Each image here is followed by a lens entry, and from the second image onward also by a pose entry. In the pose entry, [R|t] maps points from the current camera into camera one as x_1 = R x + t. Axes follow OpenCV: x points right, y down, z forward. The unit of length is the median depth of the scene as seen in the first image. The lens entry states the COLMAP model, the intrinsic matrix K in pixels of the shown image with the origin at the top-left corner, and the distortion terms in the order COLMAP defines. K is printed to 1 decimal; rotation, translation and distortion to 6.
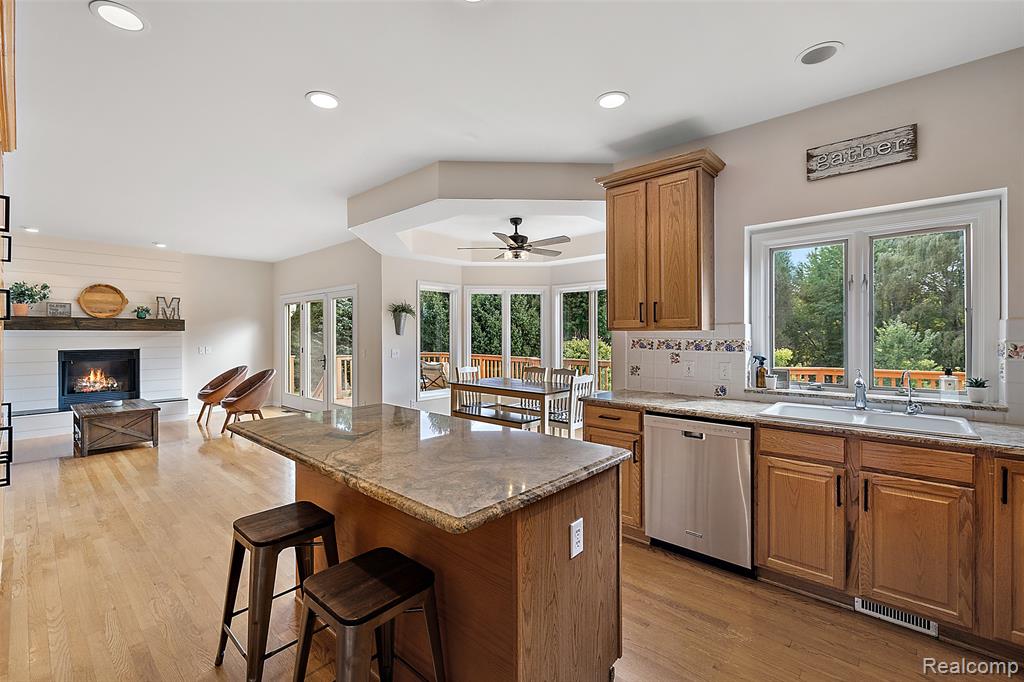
lens RADIAL K [[436.9, 0, 510.2], [0, 436.9, 335.6], [0, 0, 1]] dist [-0.002332, 0.002090]
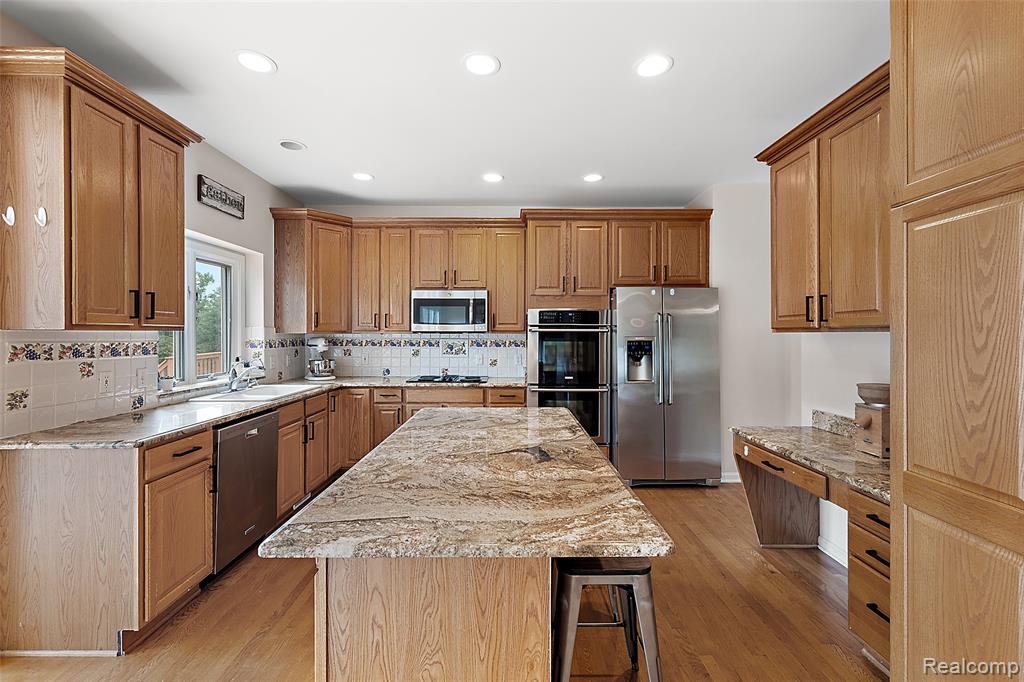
lens RADIAL K [[436.9, 0, 508.8], [0, 436.9, 334.1], [0, 0, 1]] dist [-0.002332, 0.002090]
pose [[-0.664391, 0.003105, 0.747379, -0.331342], [0.002891, 0.999995, -0.001584, -0.001319], [-0.747379, 0.001108, -0.664396, 0.538219]]
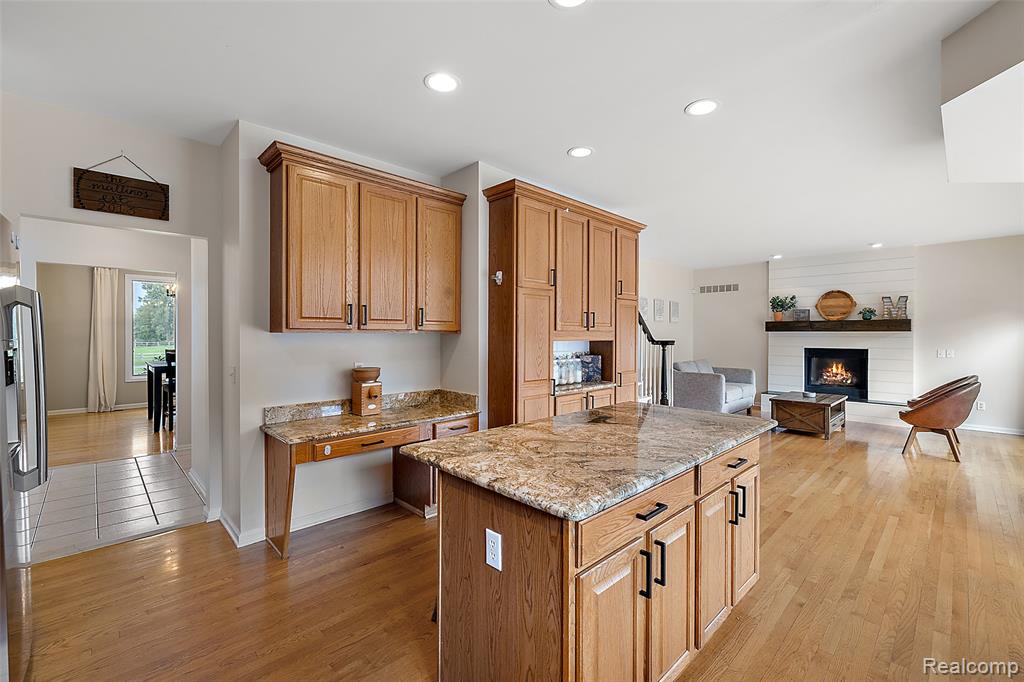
lens RADIAL K [[436.9, 0, 514.0], [0, 436.9, 336.7], [0, 0, 1]] dist [-0.002332, 0.002090]
pose [[-0.079098, 0.005963, -0.996849, 0.279782], [-0.003963, 0.999972, 0.006297, -0.002246], [0.996859, 0.004448, -0.079072, 0.284503]]
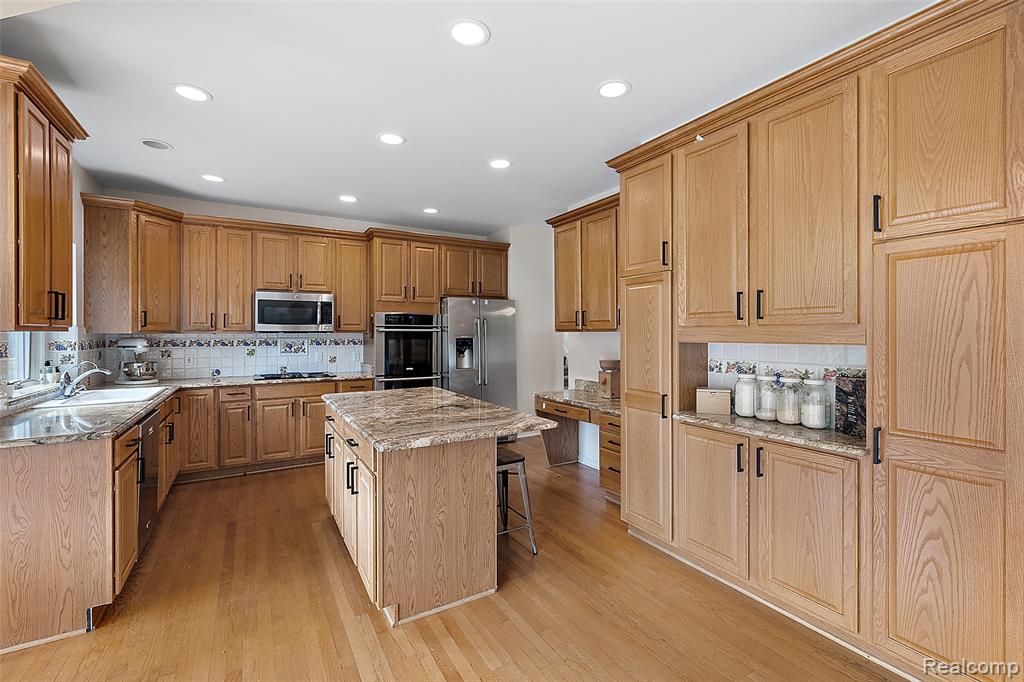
lens RADIAL K [[436.9, 0, 512.1], [0, 436.9, 332.3], [0, 0, 1]] dist [-0.002332, 0.002090]
pose [[-0.950910, 0.005646, 0.309415, -0.331199], [0.005952, 0.999982, 0.000042, -0.003024], [-0.309409, 0.001882, -0.950927, 0.761259]]
